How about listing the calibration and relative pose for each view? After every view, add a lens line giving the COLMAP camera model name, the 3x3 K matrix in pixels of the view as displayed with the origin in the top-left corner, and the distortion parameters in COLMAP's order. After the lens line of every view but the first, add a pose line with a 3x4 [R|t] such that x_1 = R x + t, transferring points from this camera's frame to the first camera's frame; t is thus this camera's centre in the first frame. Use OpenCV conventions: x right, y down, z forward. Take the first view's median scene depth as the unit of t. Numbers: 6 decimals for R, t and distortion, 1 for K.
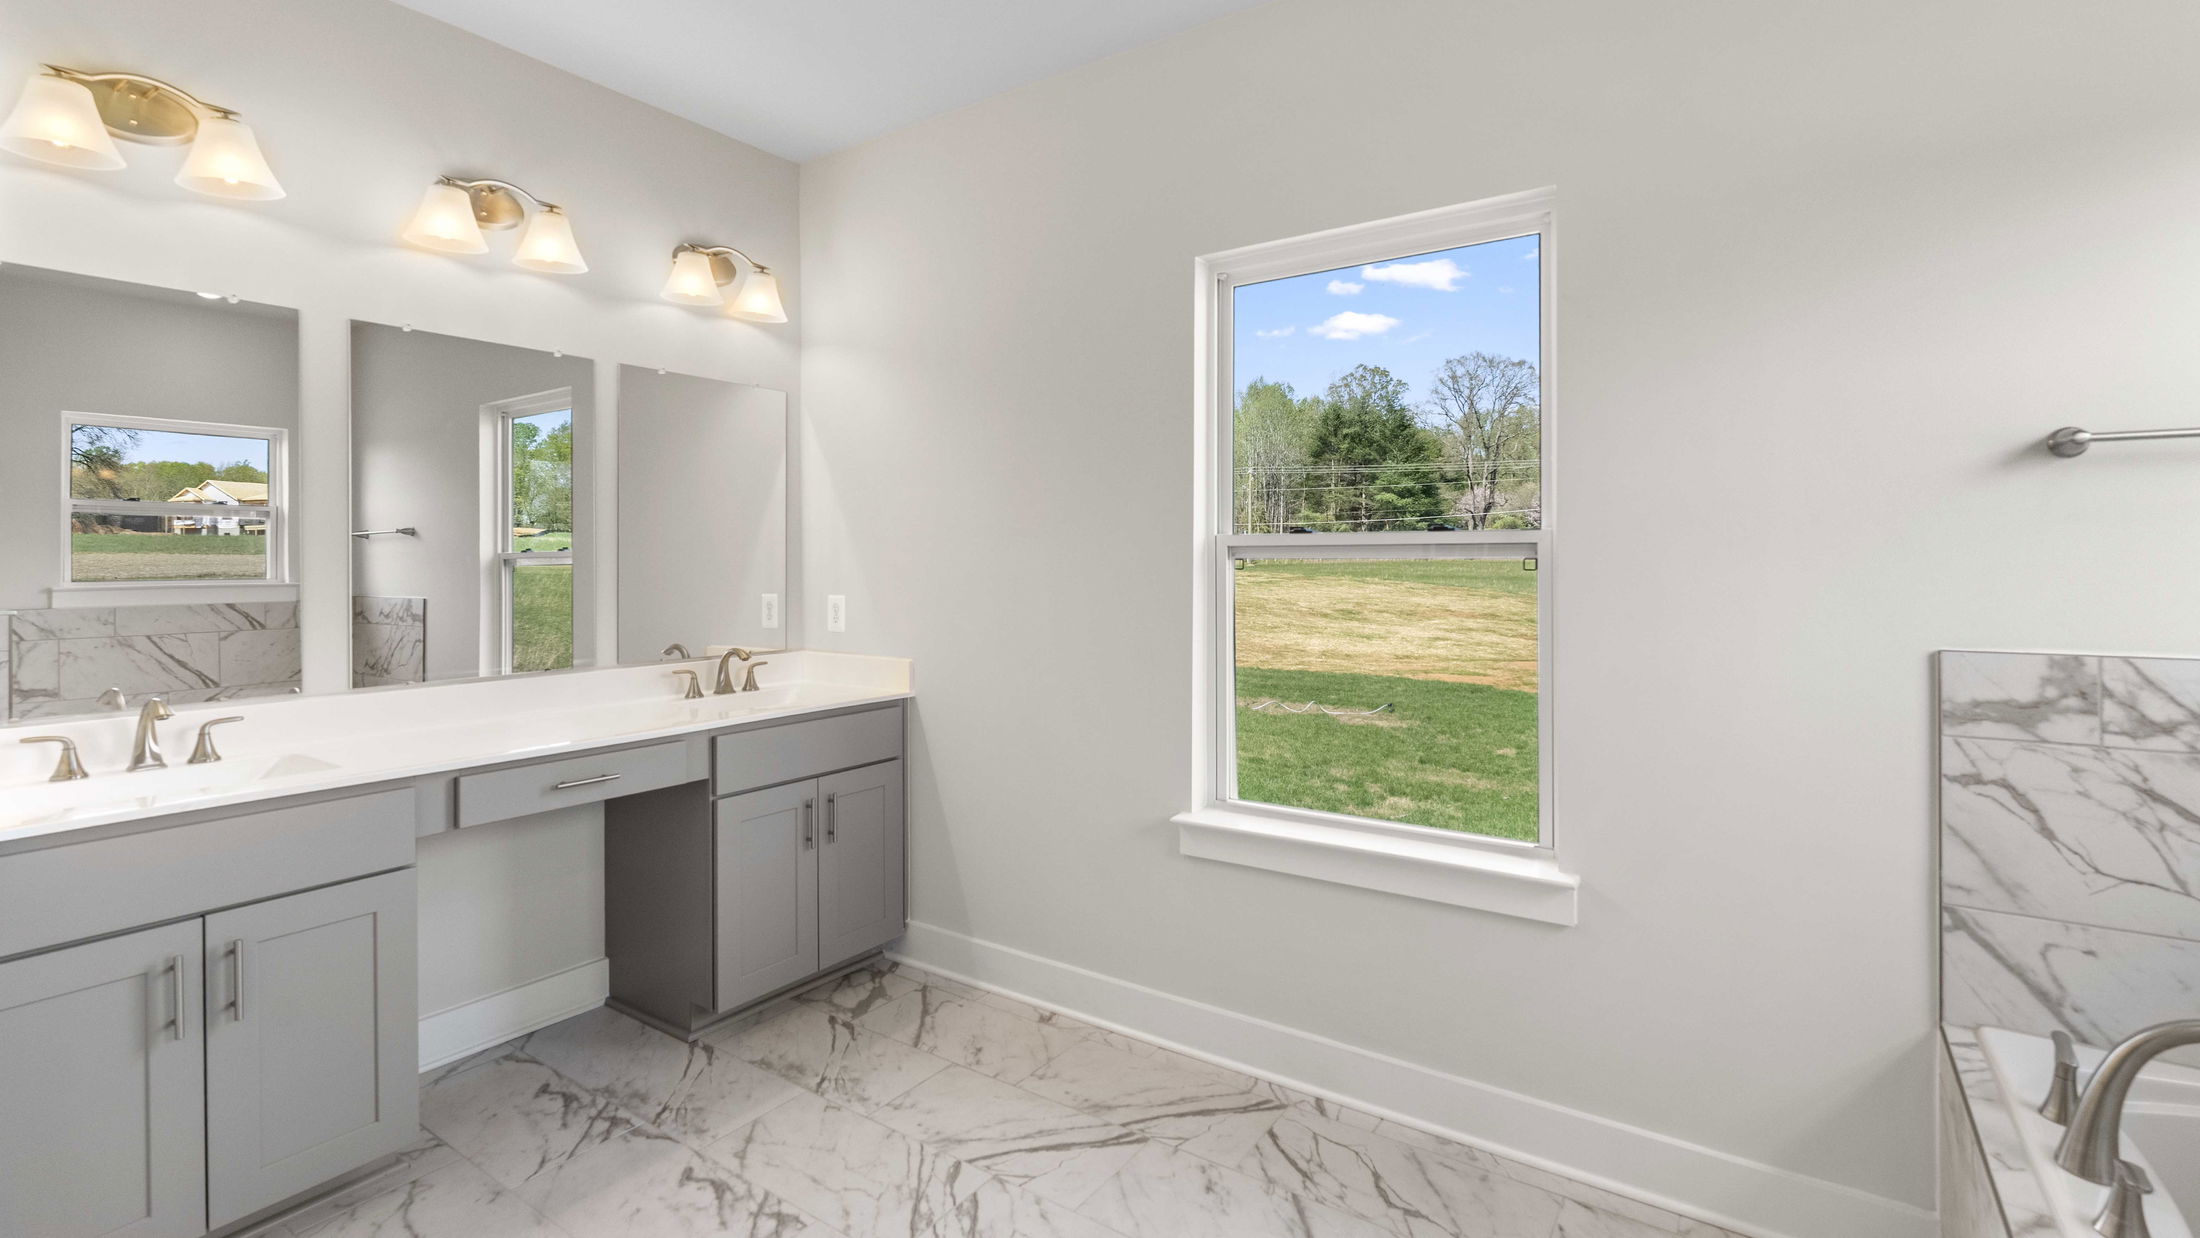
lens RADIAL K [[973.0, 0, 1100.7], [0, 973.0, 561.7], [0, 0, 1]] dist [-0.012069, -0.000091]
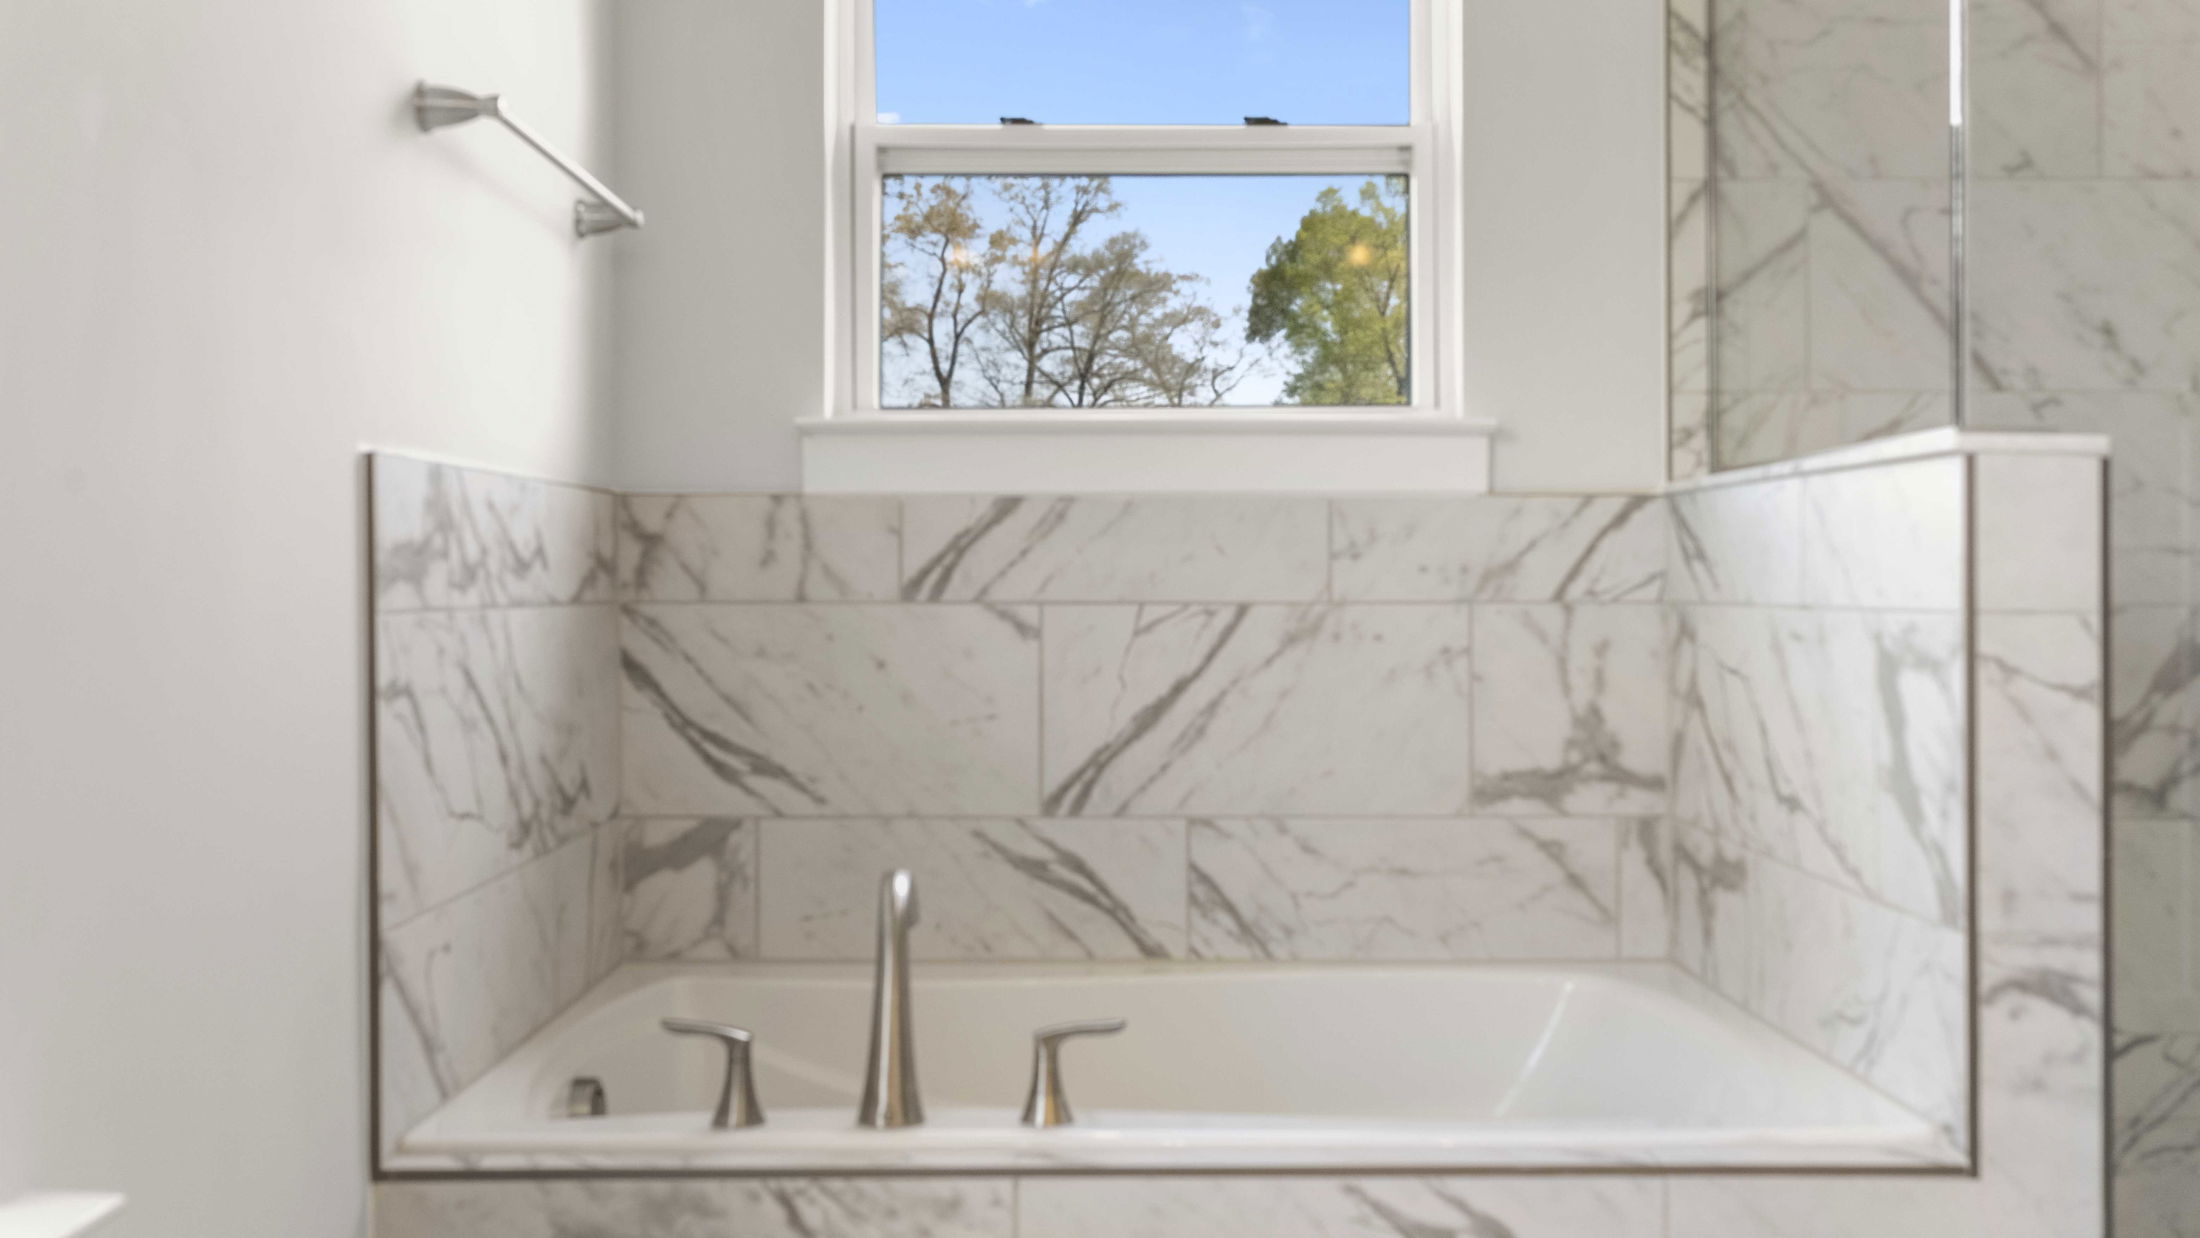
lens RADIAL K [[1976.4, 0, 1100.0], [0, 1976.4, 583.1], [0, 0, 1]] dist [0.009982, 0.006943]
pose [[-0.578155, 0.010638, 0.815858, -0.203848], [0.006321, 0.999943, -0.008559, 0.152565], [-0.815903, 0.000209, -0.578189, 1.128822]]
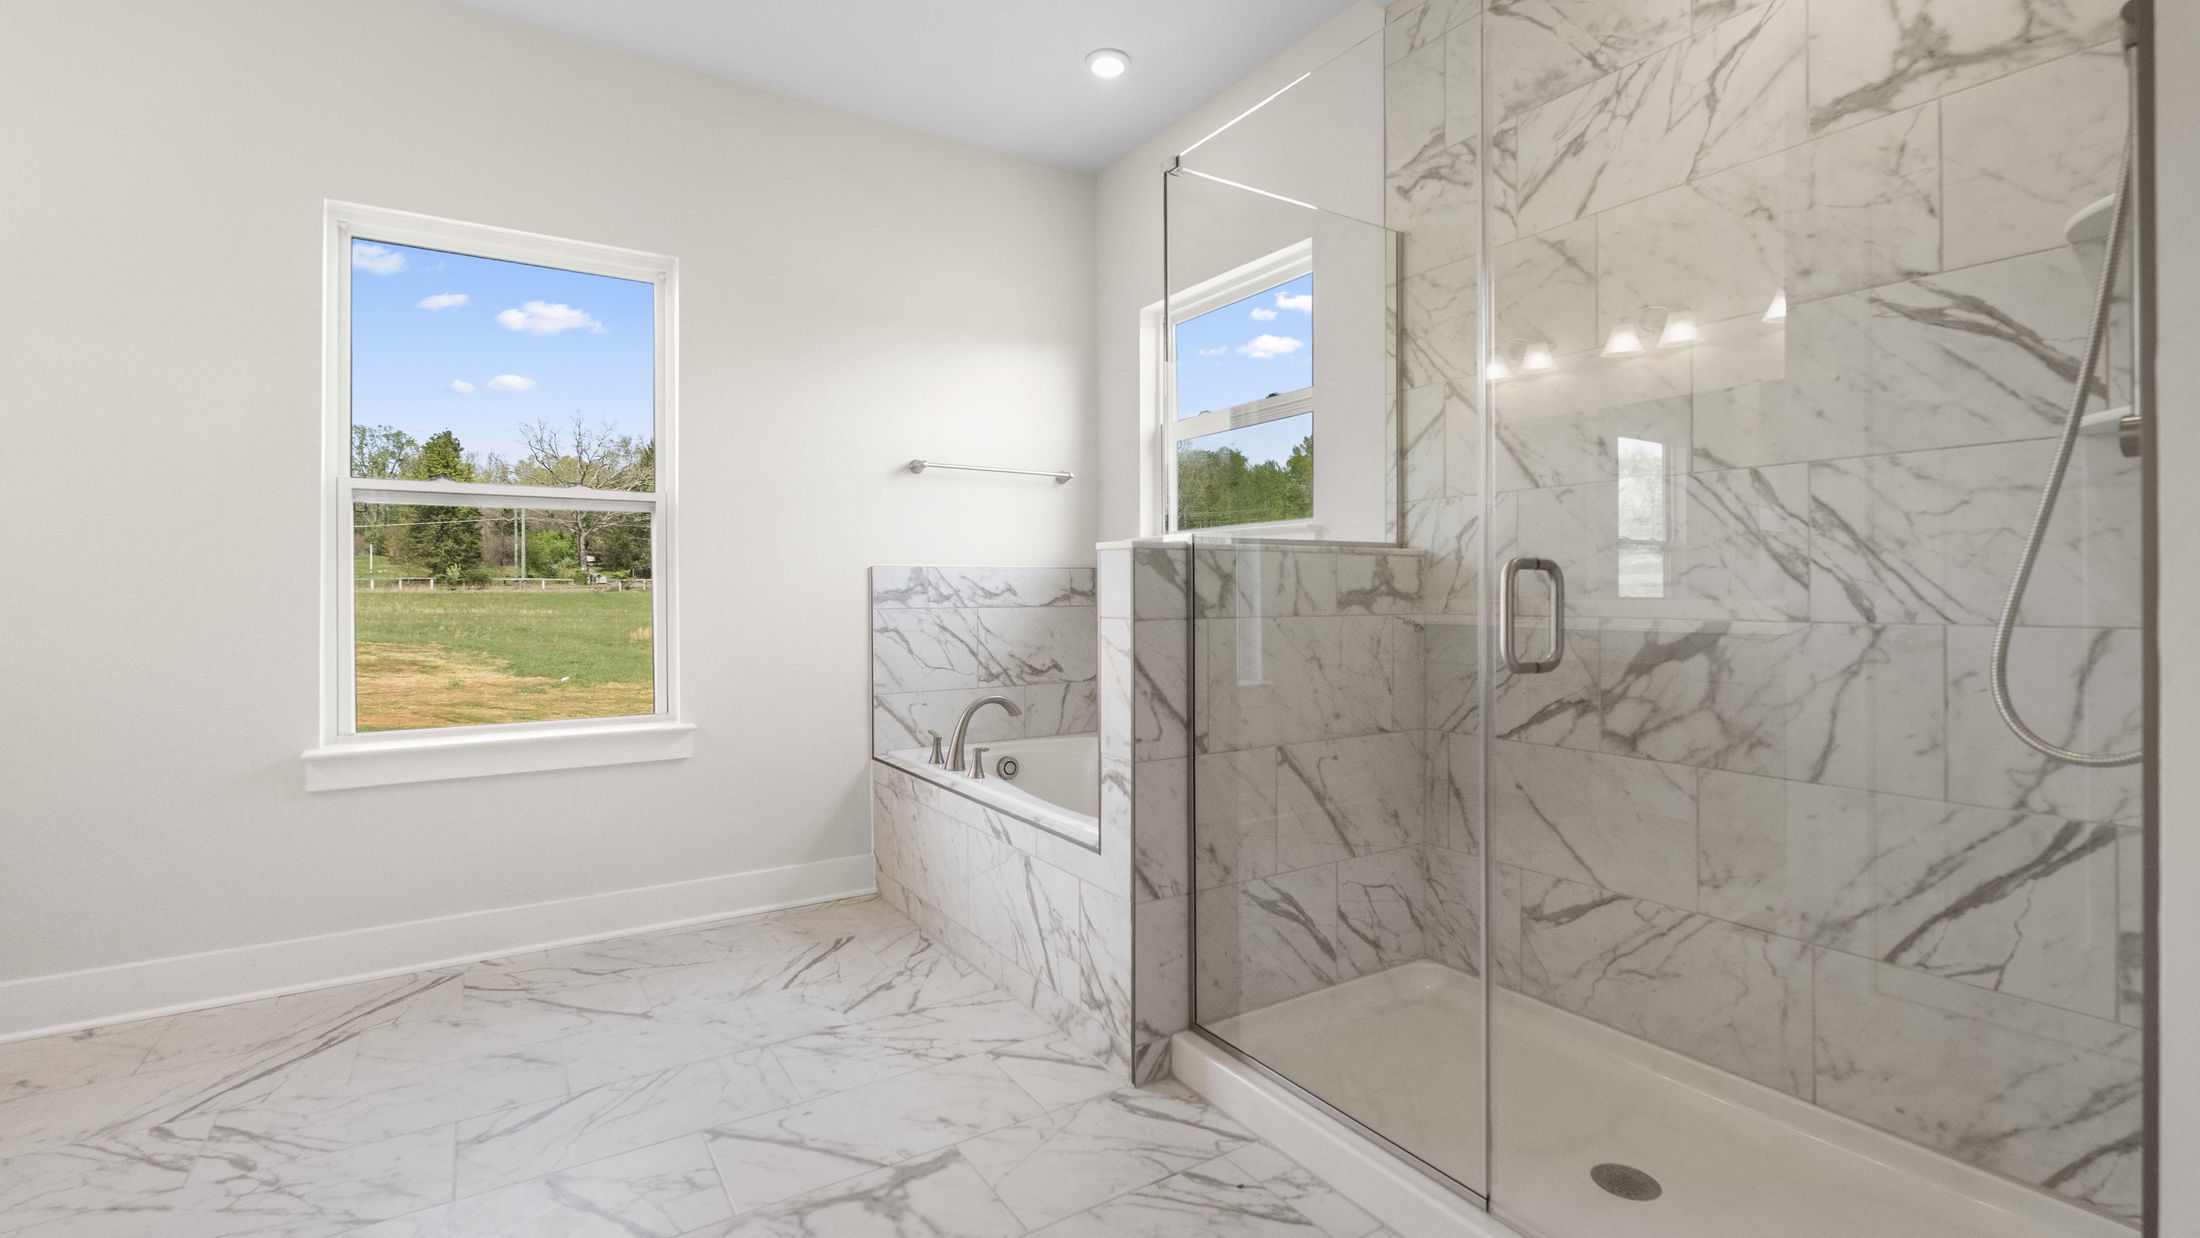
lens RADIAL K [[977.4, 0, 1098.5], [0, 977.4, 600.7], [0, 0, 1]] dist [-0.001617, -0.000726]
pose [[0.382404, -0.000442, 0.923995, -0.696707], [0.000837, 1.000000, 0.000132, 0.141234], [-0.923995, 0.000723, 0.382405, -0.168756]]
